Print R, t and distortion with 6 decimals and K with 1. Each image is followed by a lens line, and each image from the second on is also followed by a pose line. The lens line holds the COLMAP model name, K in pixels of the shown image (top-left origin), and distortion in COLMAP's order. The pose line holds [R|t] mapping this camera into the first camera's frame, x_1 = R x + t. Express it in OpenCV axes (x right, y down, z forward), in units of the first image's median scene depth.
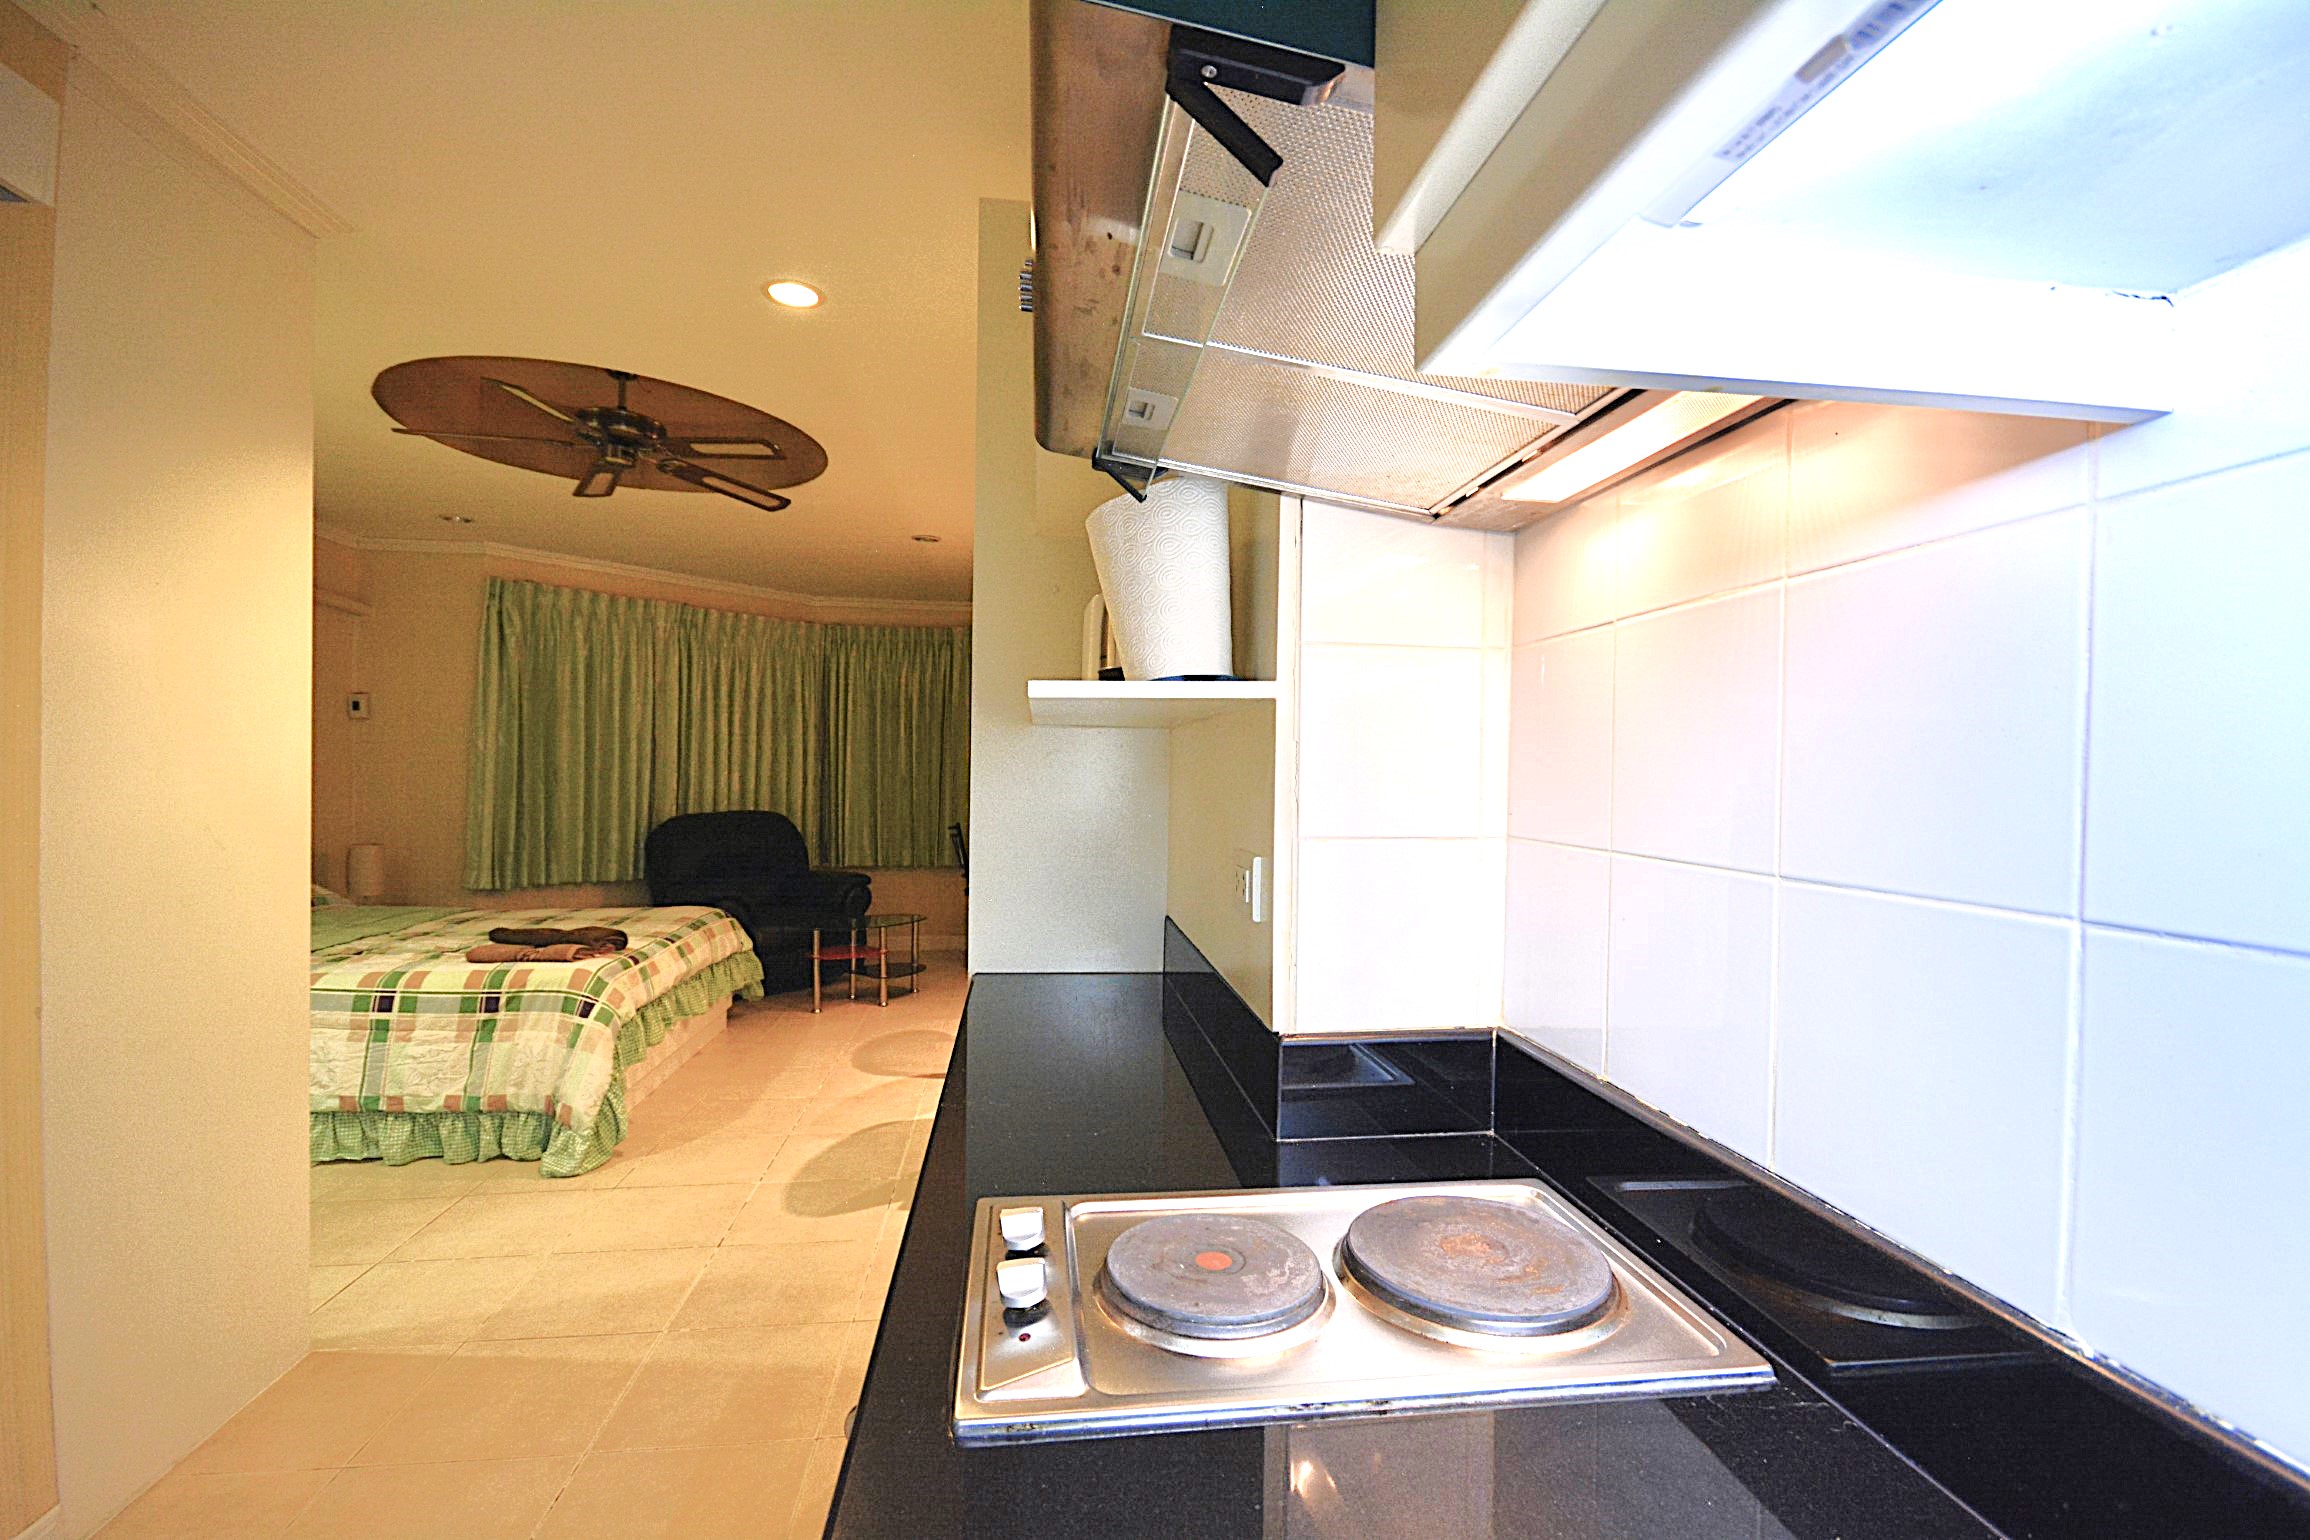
lens RADIAL K [[1013.4, 0, 1156.4], [0, 1013.4, 775.7], [0, 0, 1]] dist [-0.000781, -0.012701]
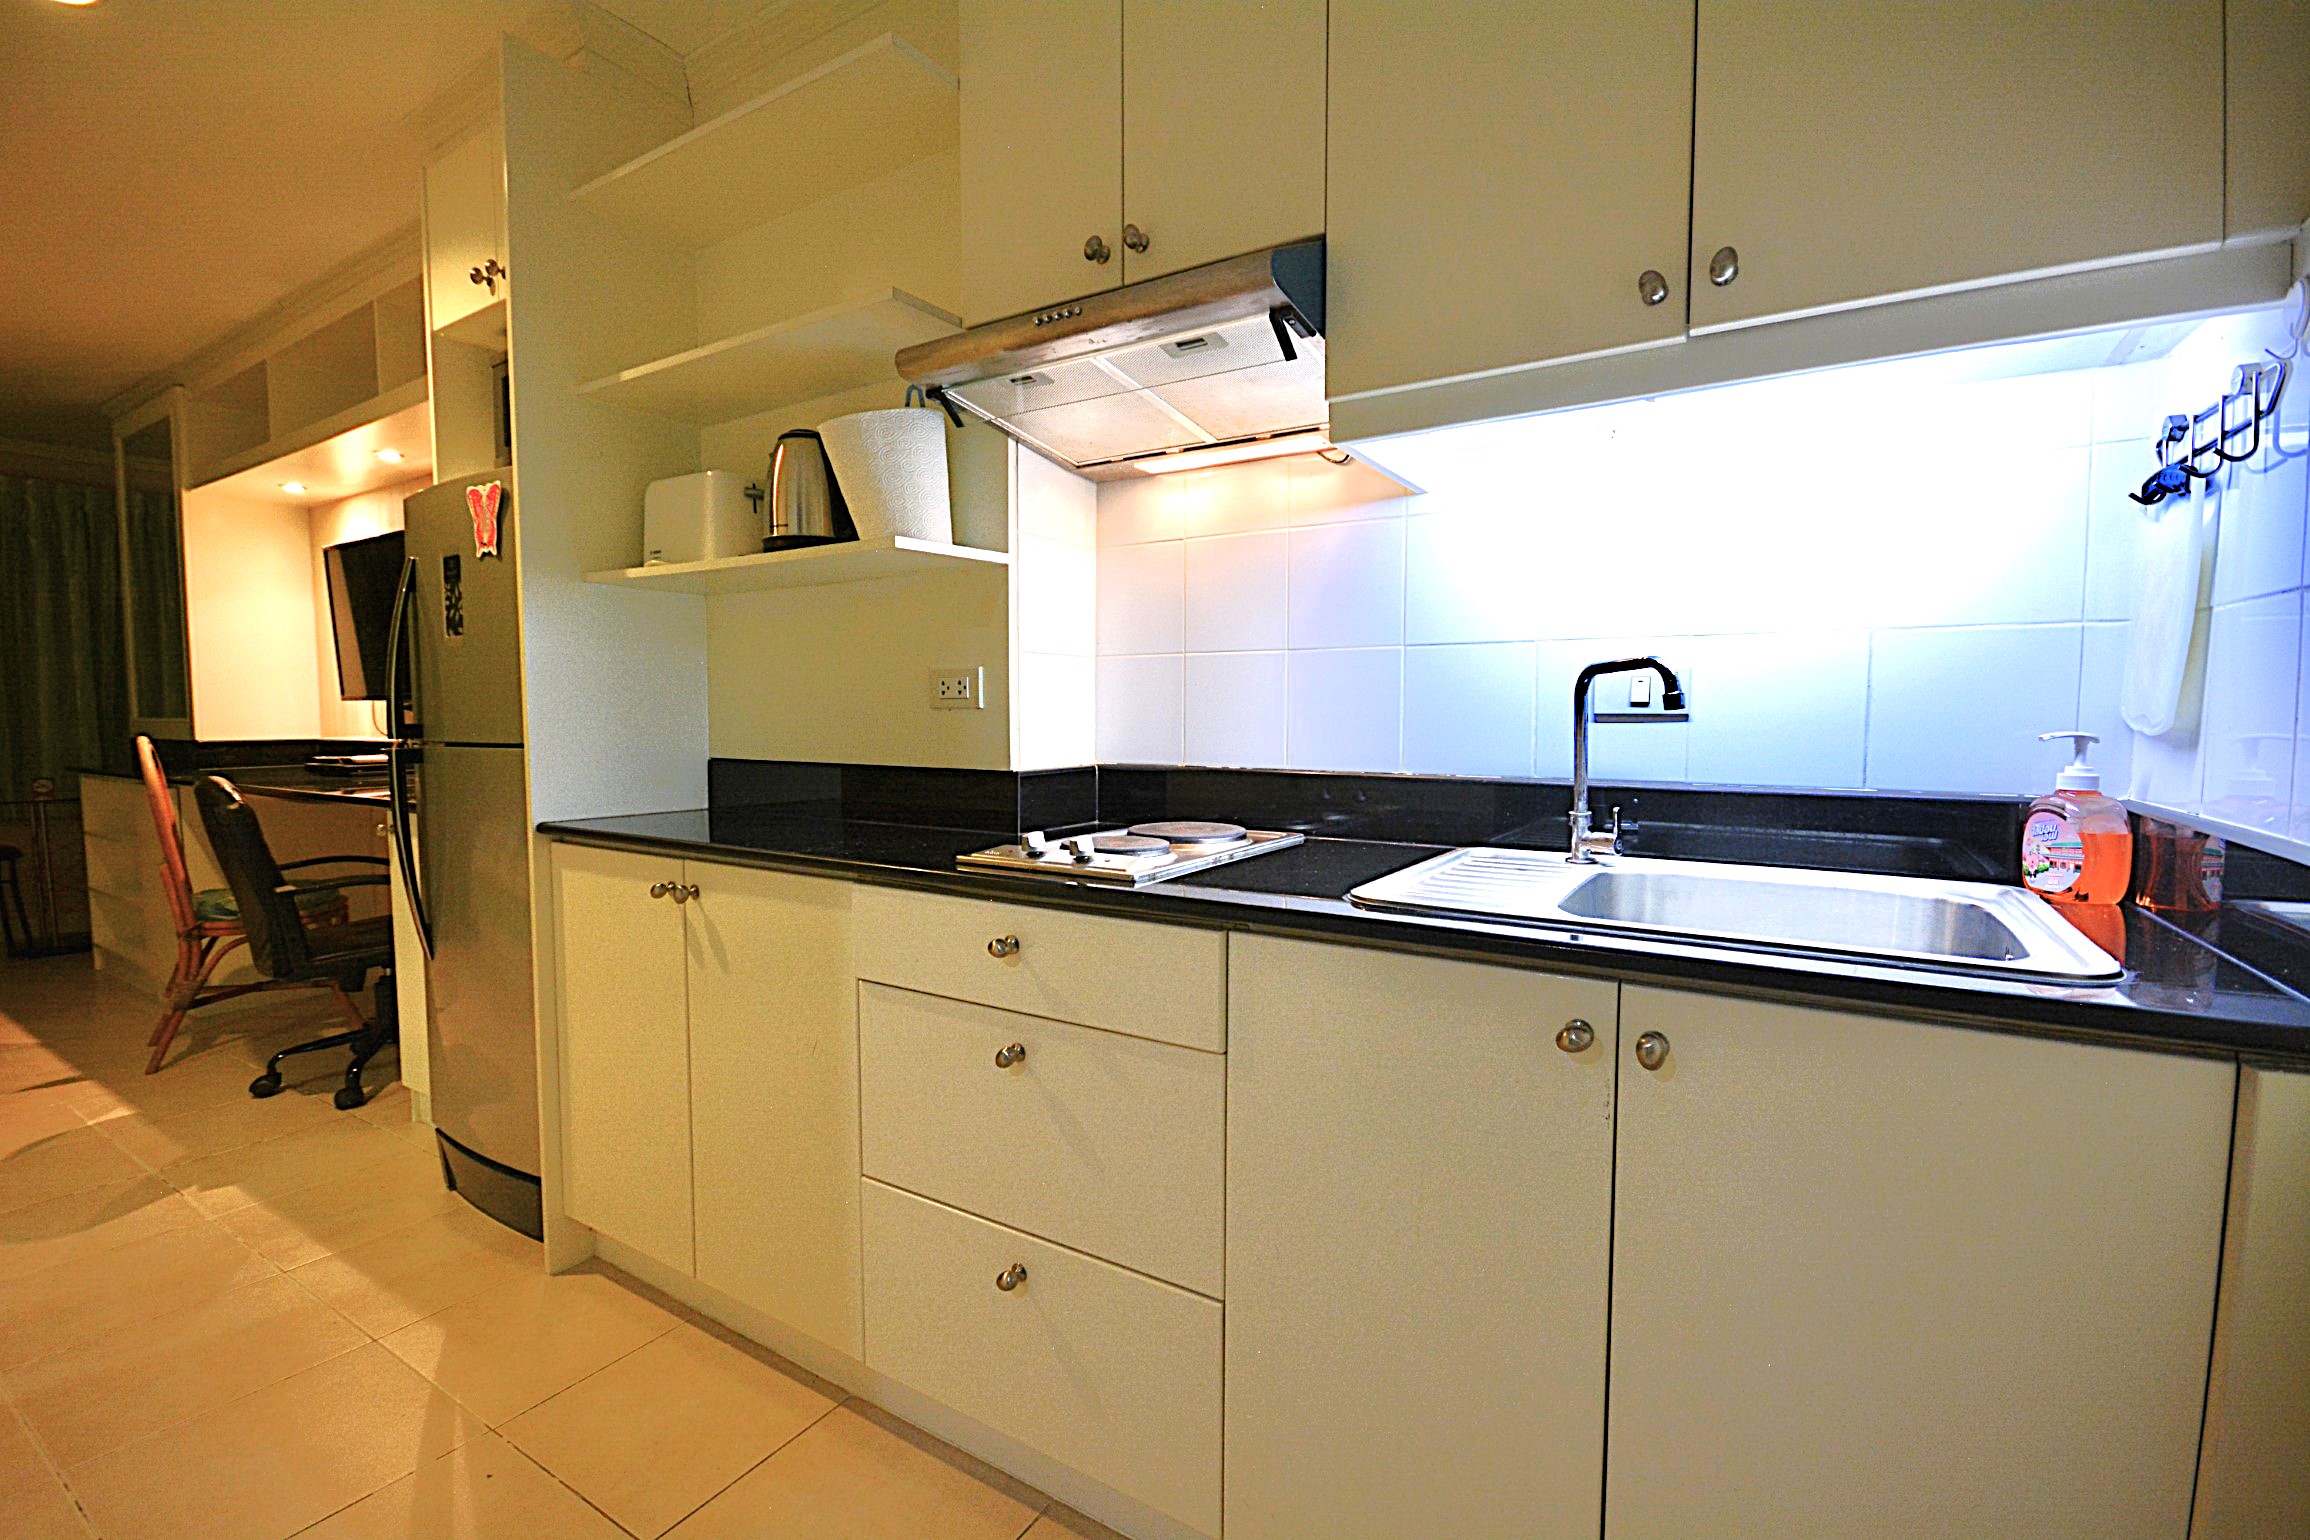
lens RADIAL K [[1013.4, 0, 1156.4], [0, 1013.4, 775.7], [0, 0, 1]] dist [-0.000781, -0.012701]
pose [[0.637346, -0.063165, 0.767984, -0.998827], [0.012168, 0.997335, 0.071931, 0.148053], [-0.770481, -0.036499, 0.636417, -0.229332]]
